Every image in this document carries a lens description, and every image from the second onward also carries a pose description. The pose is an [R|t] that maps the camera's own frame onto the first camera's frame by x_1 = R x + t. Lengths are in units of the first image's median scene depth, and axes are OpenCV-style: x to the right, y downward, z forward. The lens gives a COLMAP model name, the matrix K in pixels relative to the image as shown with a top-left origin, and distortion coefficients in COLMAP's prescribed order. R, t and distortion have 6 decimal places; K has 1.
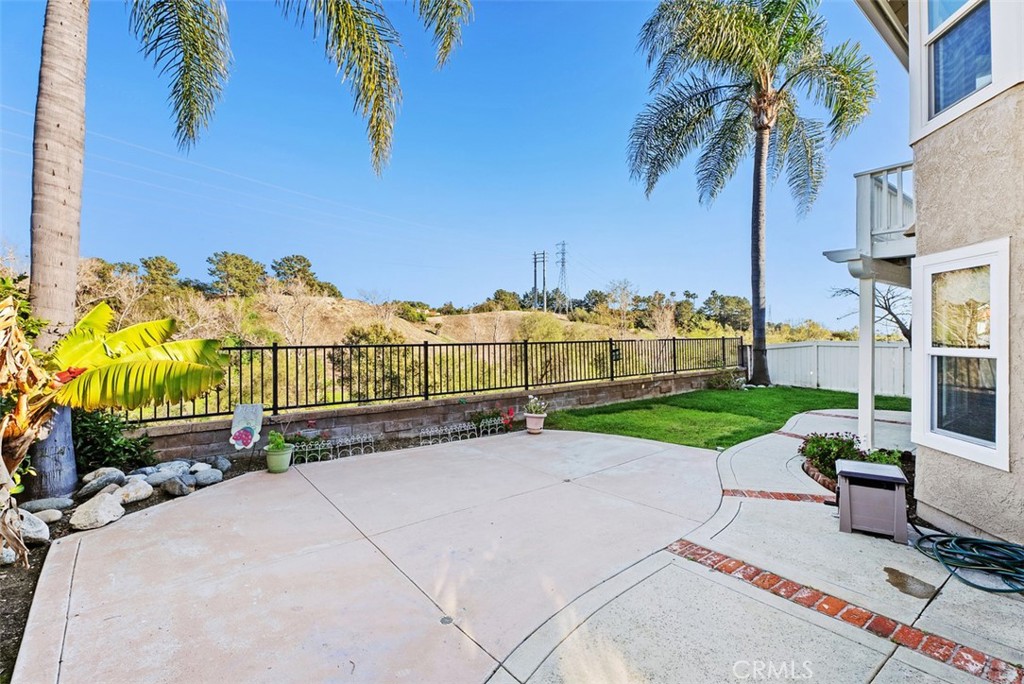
lens RADIAL K [[470.3, 0, 516.1], [0, 470.3, 335.7], [0, 0, 1]] dist [0.001686, 0.000799]
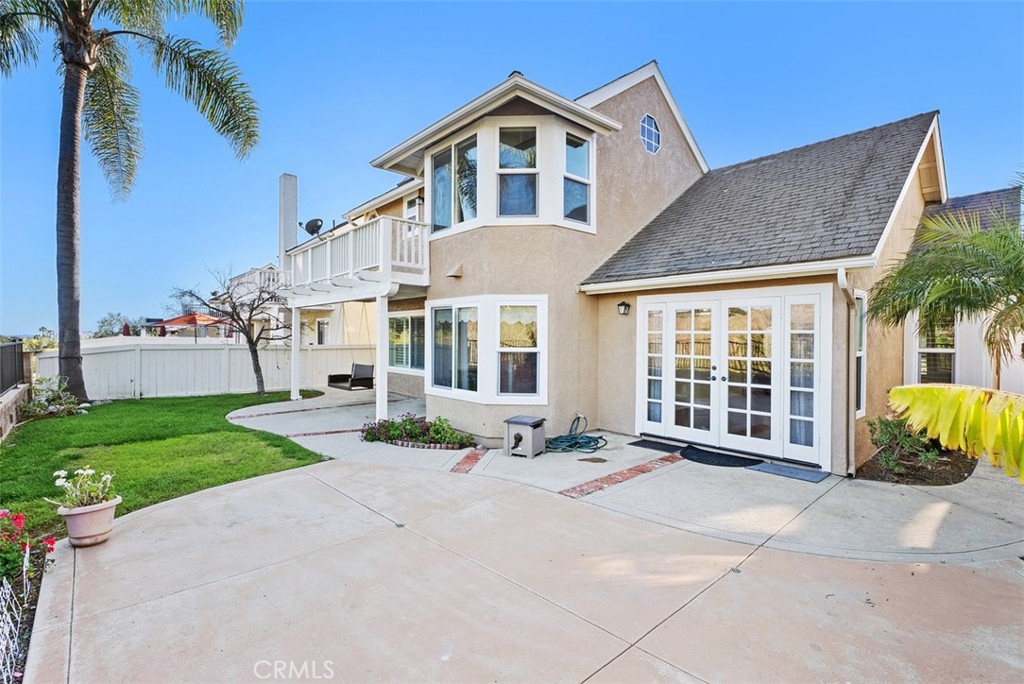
lens RADIAL K [[470.3, 0, 512.7], [0, 470.3, 330.3], [0, 0, 1]] dist [0.001686, 0.000799]
pose [[-0.070549, 0.005310, 0.997494, -0.990402], [-0.004031, 0.999976, -0.005609, -0.031339], [-0.997500, -0.004417, -0.070526, 1.208338]]
